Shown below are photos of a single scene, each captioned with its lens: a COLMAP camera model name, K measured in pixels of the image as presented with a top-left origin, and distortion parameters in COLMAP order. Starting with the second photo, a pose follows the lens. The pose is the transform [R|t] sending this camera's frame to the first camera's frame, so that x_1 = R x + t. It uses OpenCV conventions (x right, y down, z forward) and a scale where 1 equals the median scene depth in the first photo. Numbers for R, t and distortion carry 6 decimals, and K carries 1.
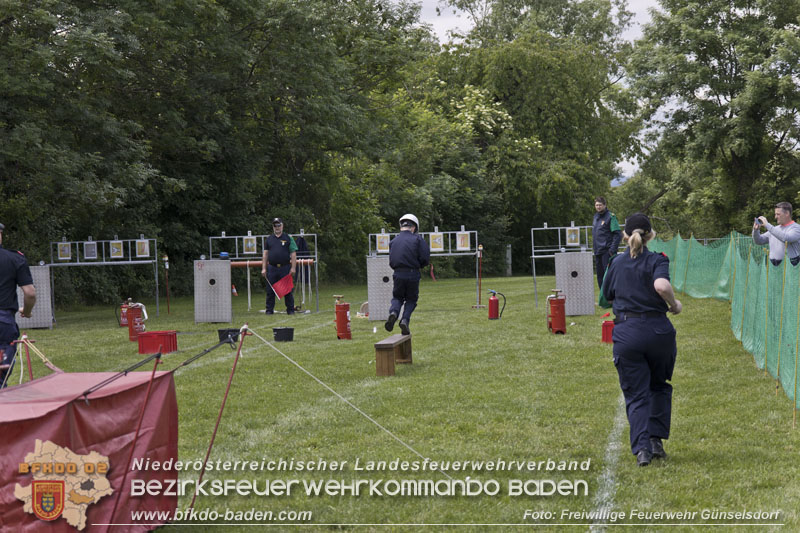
lens RADIAL K [[2454.4, 0, 399.8], [0, 2454.4, 266.5], [0, 0, 1]] dist [-0.152048, 0.000000]
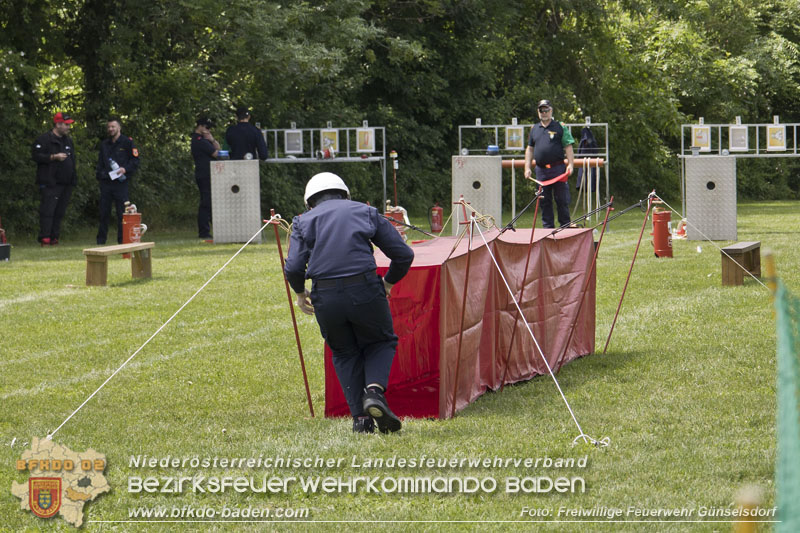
lens RADIAL K [[2454.4, 0, 400.3], [0, 2454.4, 266.3], [0, 0, 1]] dist [-0.152048, 0.000000]
pose [[0.988498, 0.022960, -0.149481, 0.014563], [-0.015688, 0.998644, 0.049645, -0.006415], [0.150418, -0.046729, 0.987517, 0.288380]]
